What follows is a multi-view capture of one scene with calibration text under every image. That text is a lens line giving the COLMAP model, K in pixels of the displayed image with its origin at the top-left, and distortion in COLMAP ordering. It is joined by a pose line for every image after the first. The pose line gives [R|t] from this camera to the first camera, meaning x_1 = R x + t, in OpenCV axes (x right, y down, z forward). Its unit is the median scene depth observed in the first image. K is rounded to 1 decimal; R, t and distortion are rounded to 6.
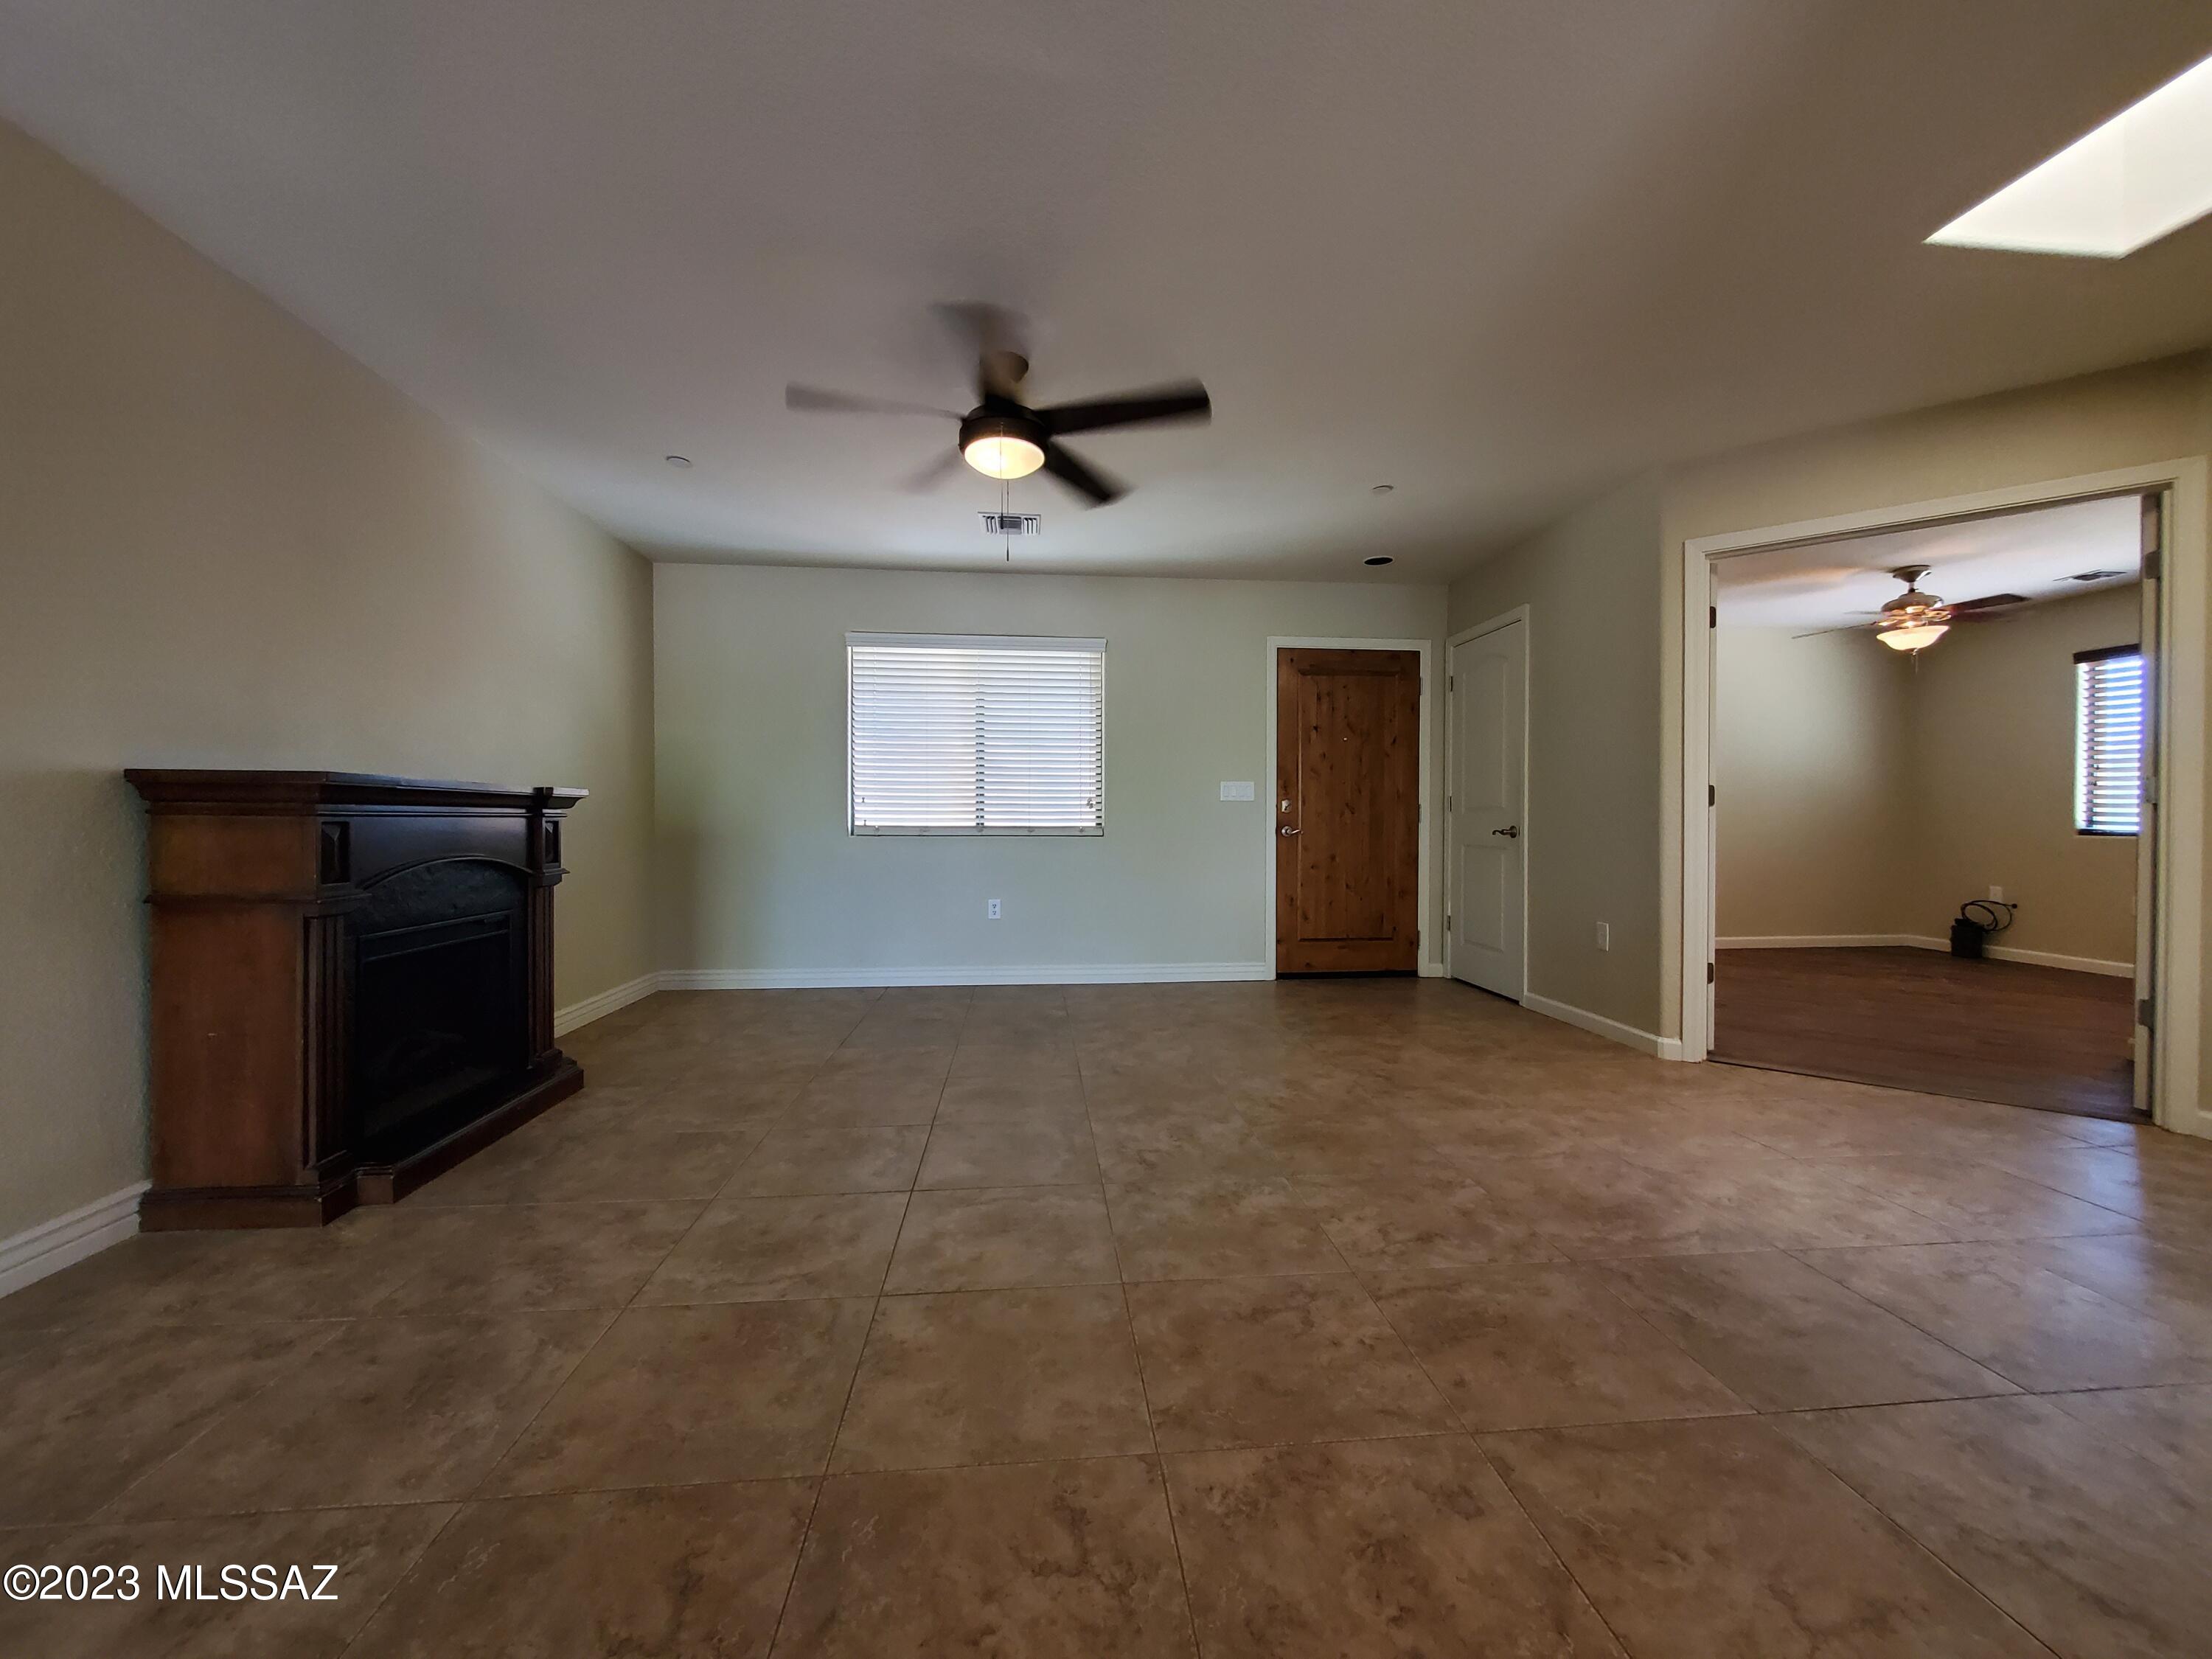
lens RADIAL K [[882.1, 0, 1107.9], [0, 882.1, 830.3], [0, 0, 1]] dist [-0.000830, -0.000516]
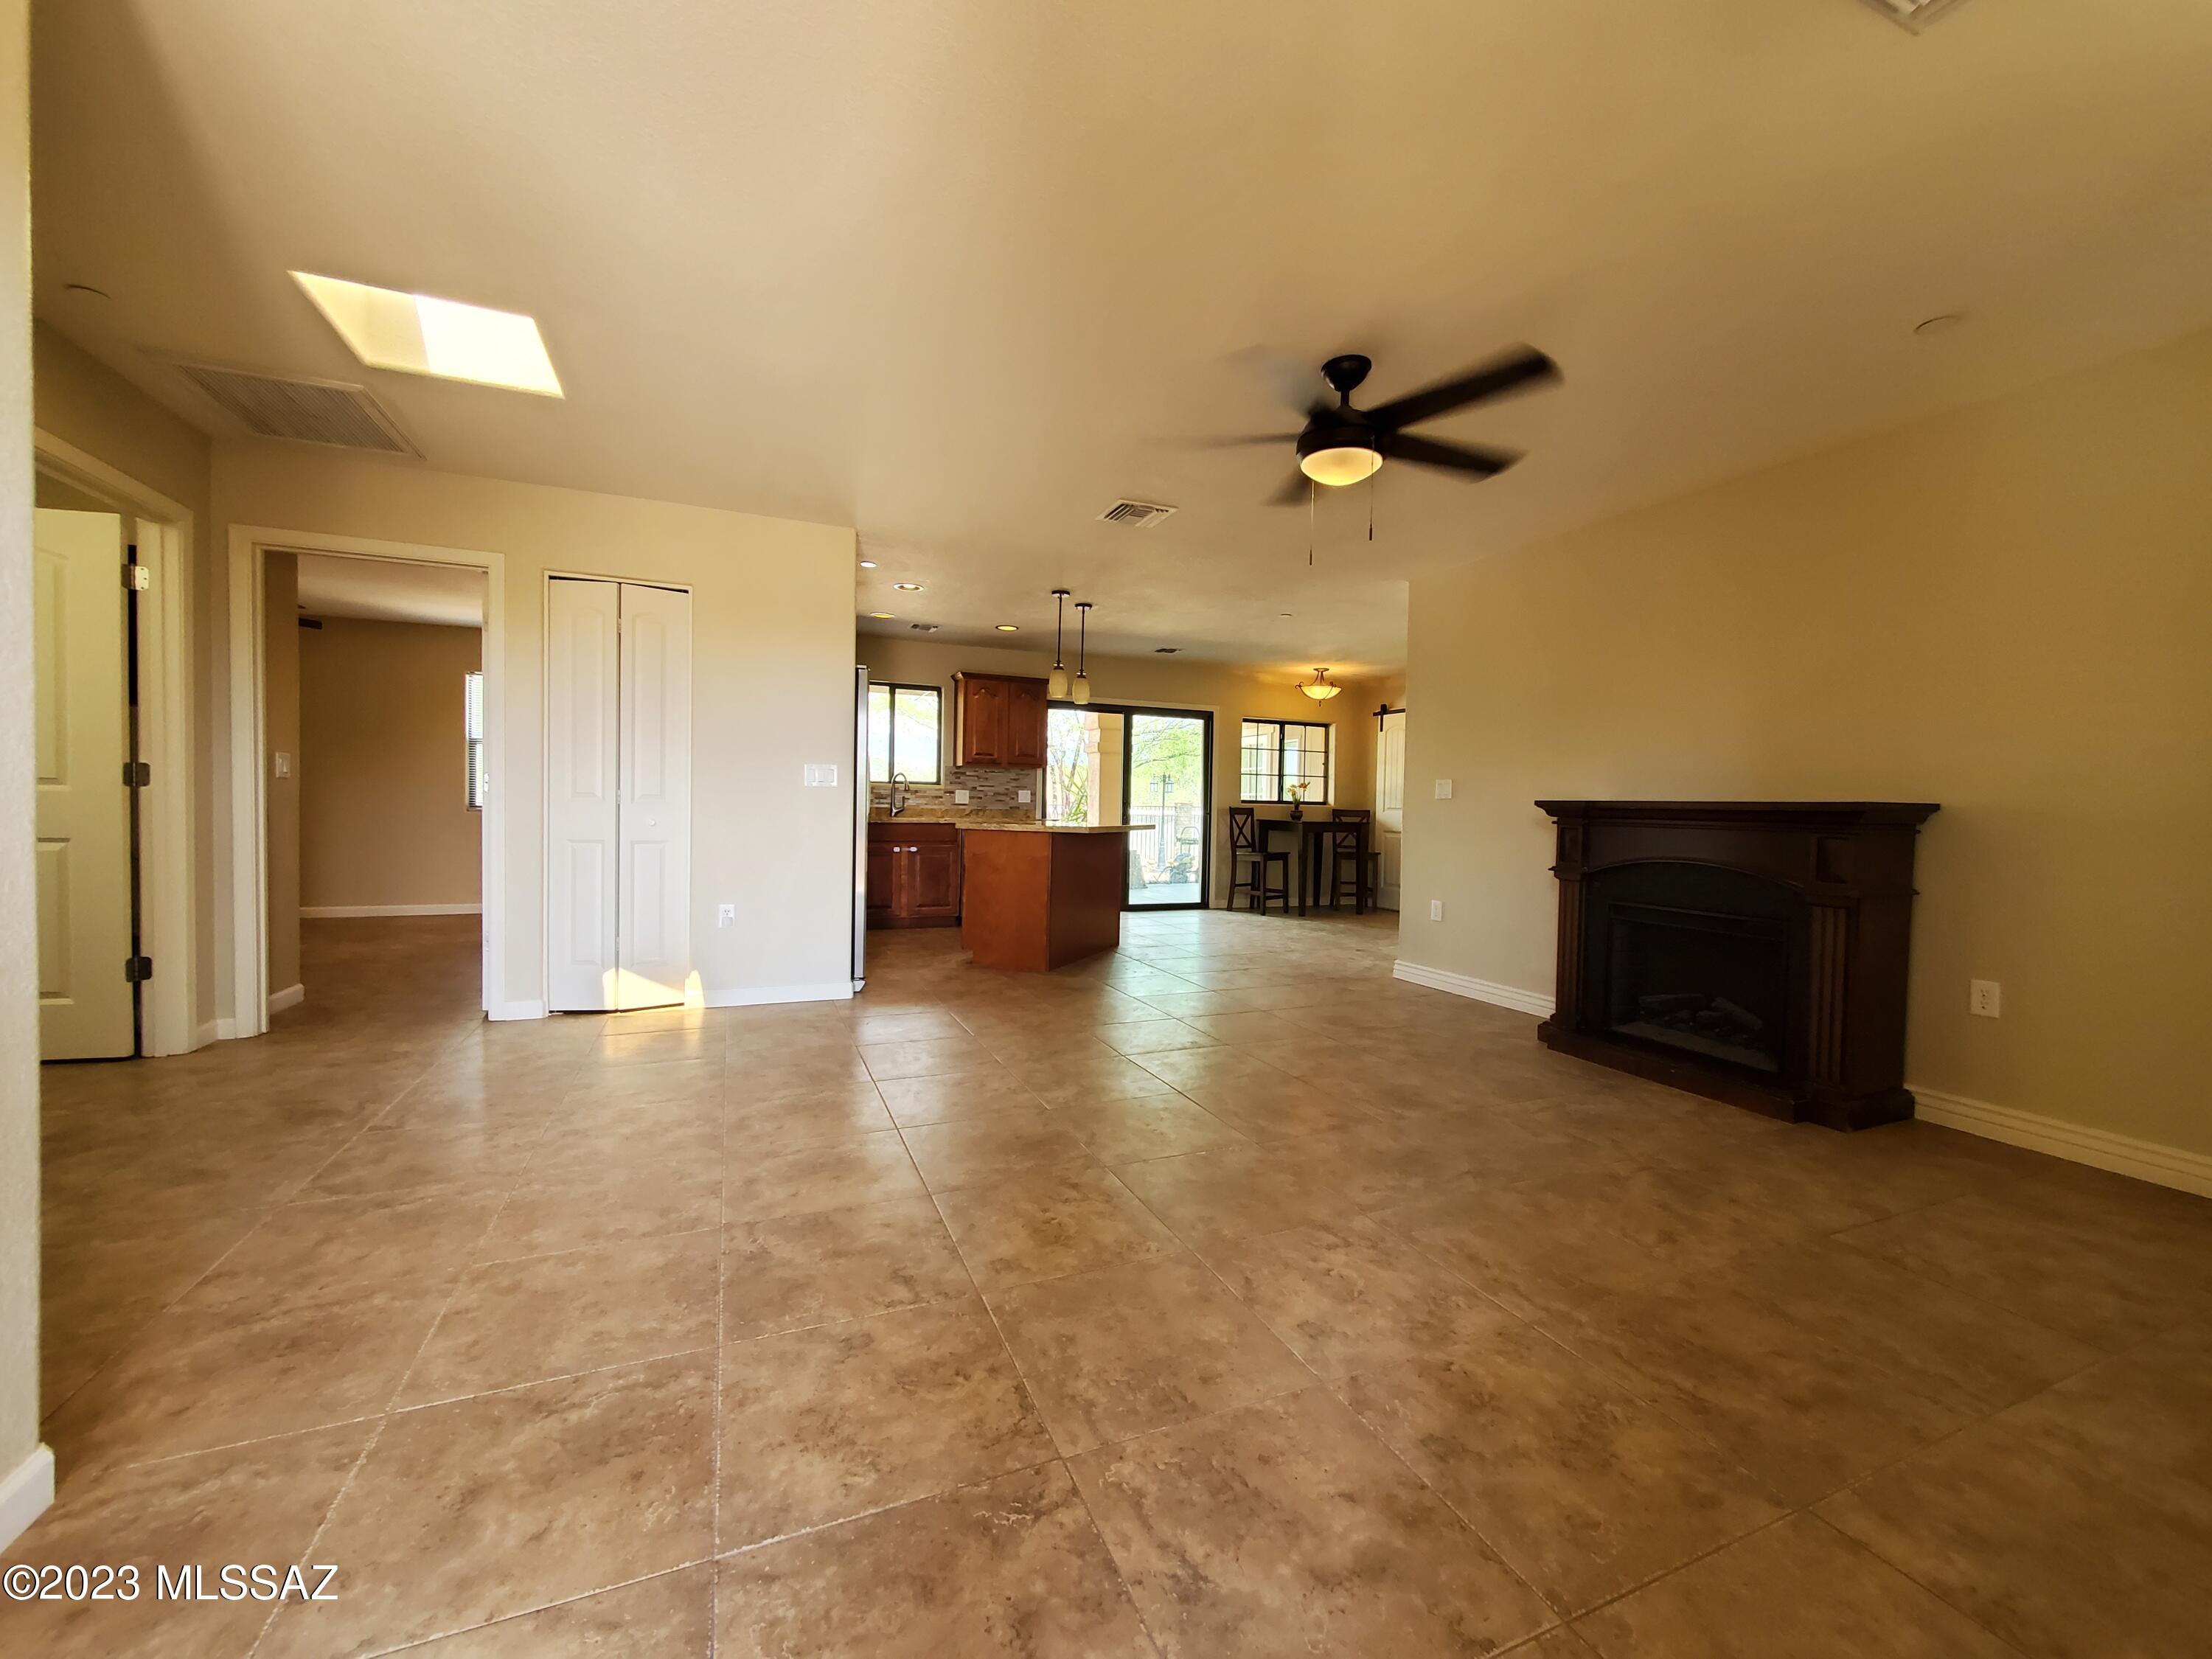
lens RADIAL K [[882.1, 0, 1107.9], [0, 882.1, 830.3], [0, 0, 1]] dist [-0.000830, -0.000516]
pose [[-0.952392, -0.010315, -0.304701, 0.491760], [-0.024298, 0.998816, 0.042135, -0.049893], [0.303906, 0.047533, -0.951515, 2.137524]]
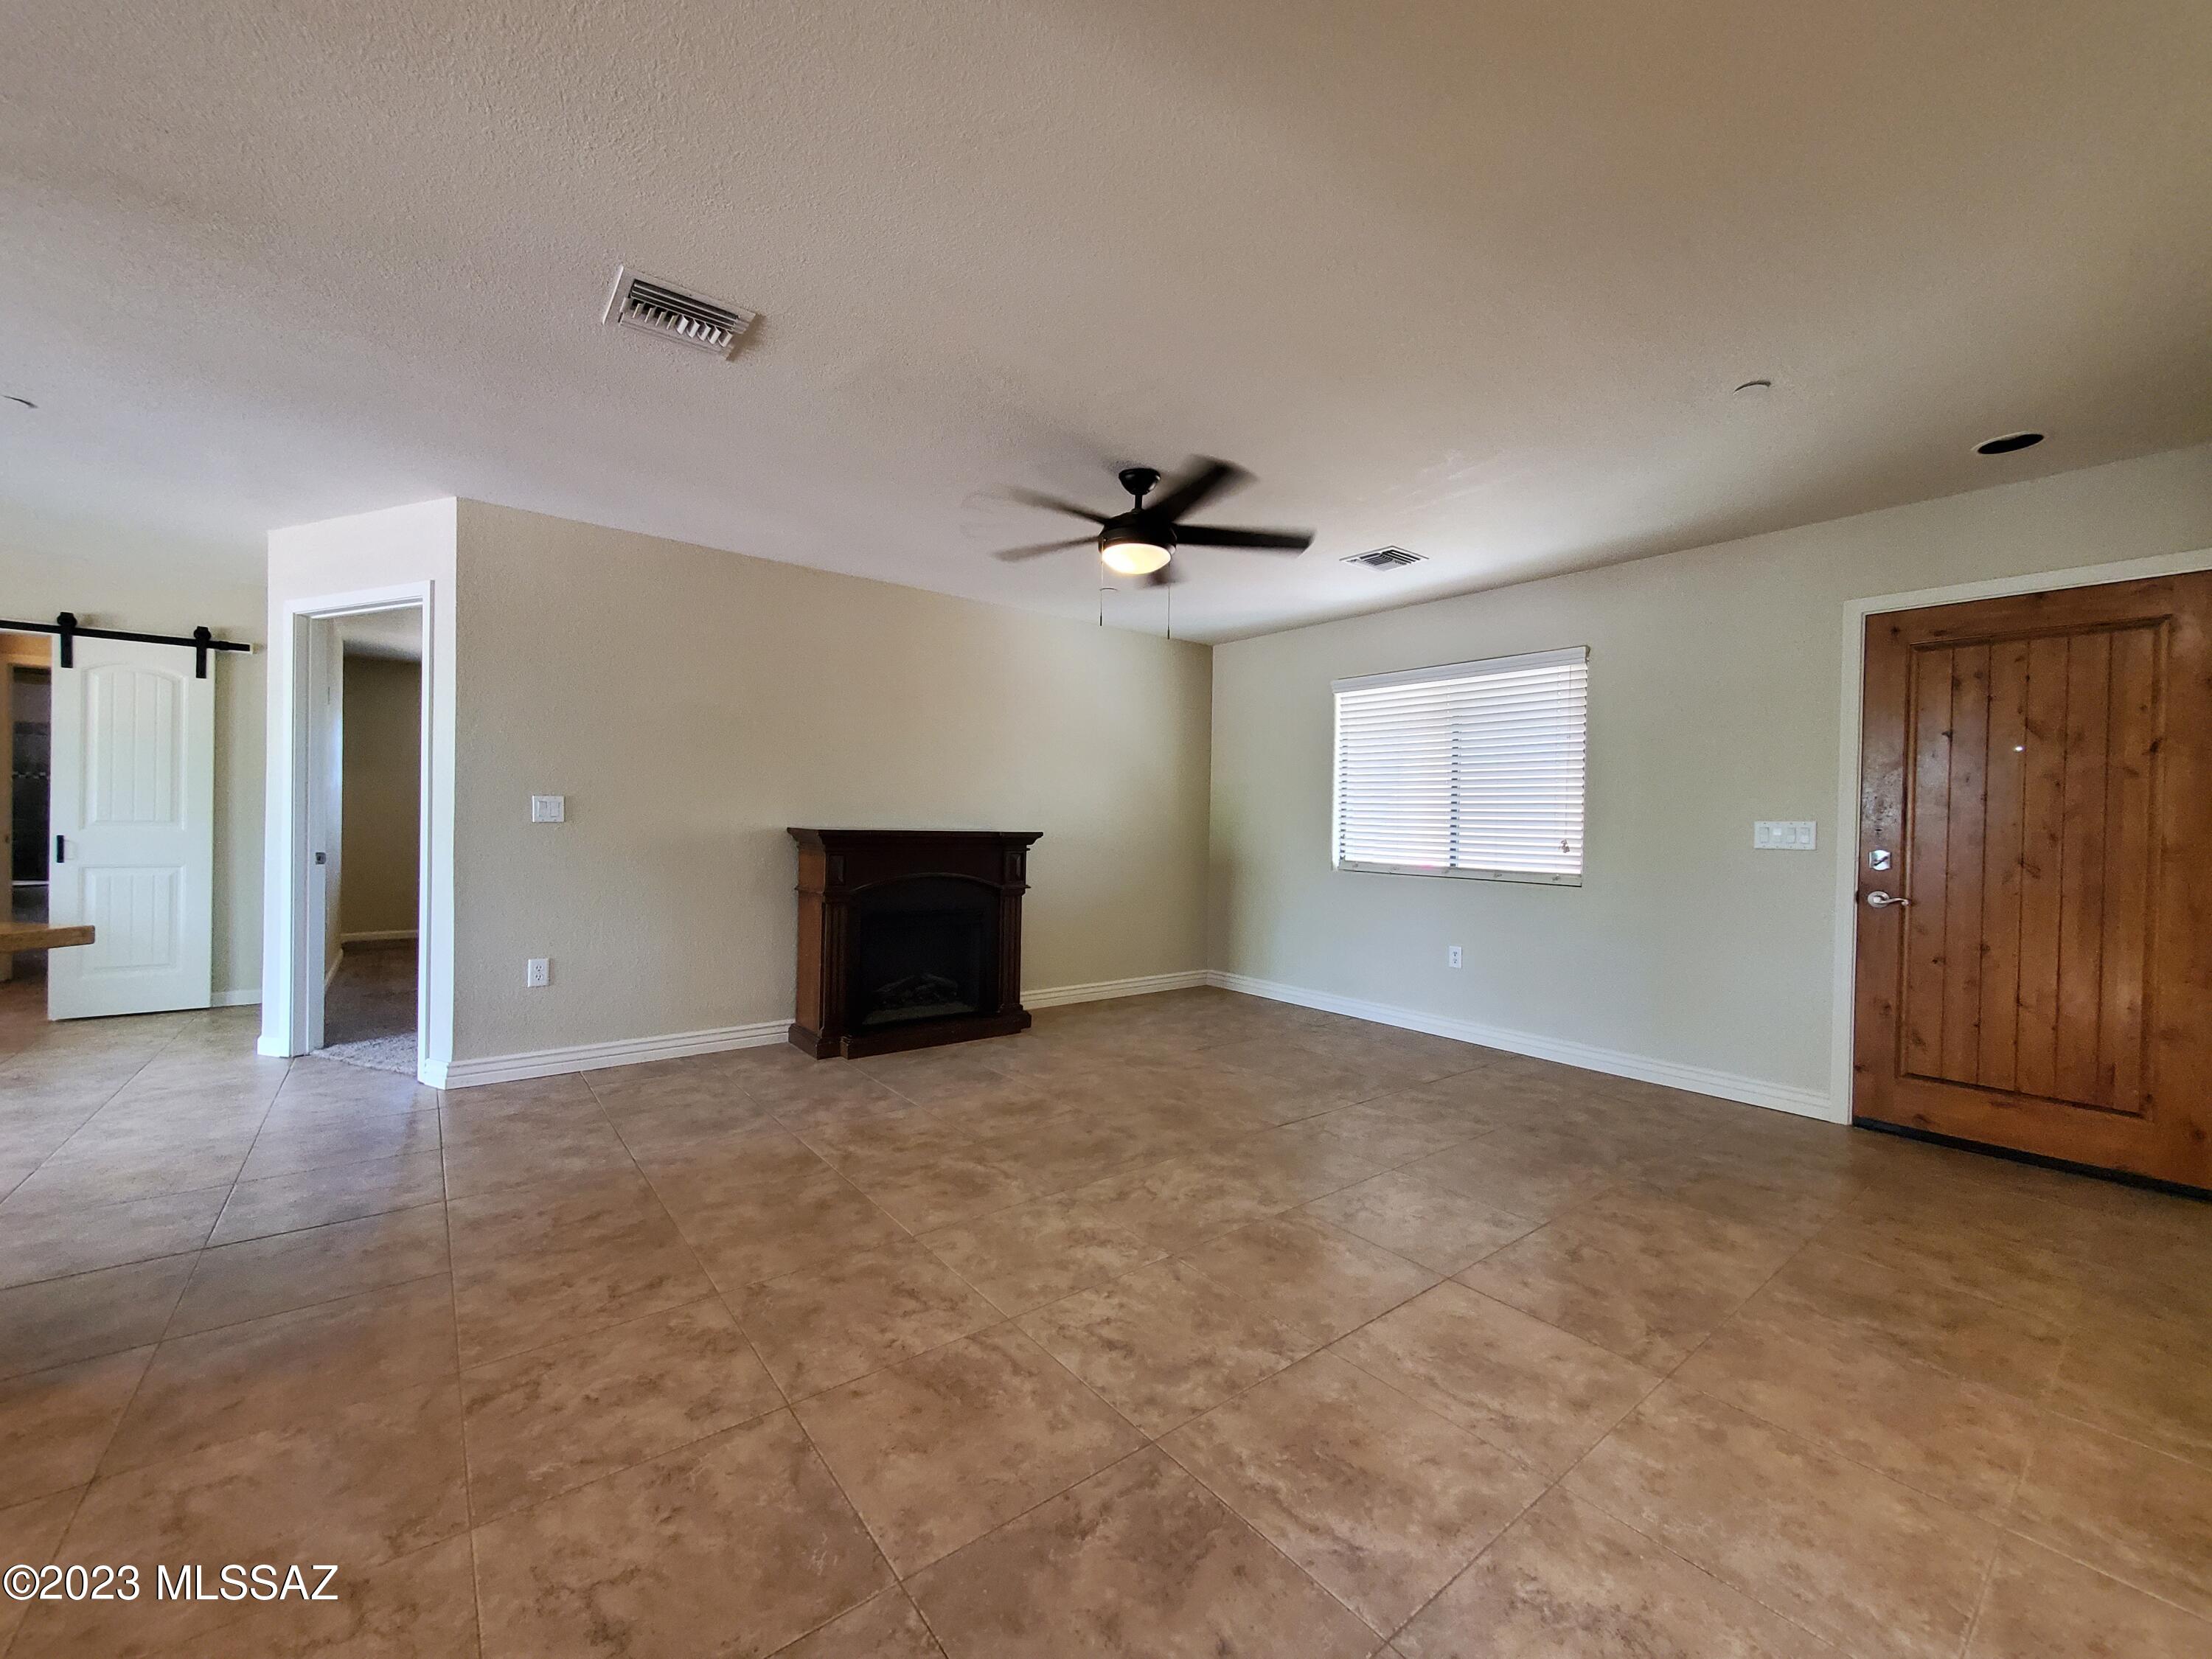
lens RADIAL K [[882.1, 0, 1107.9], [0, 882.1, 830.3], [0, 0, 1]] dist [-0.000830, -0.000516]
pose [[0.542002, 0.015697, -0.840231, 0.952695], [-0.029250, 0.999572, -0.000194, -0.070617], [0.839868, 0.024682, 0.542229, 0.396219]]
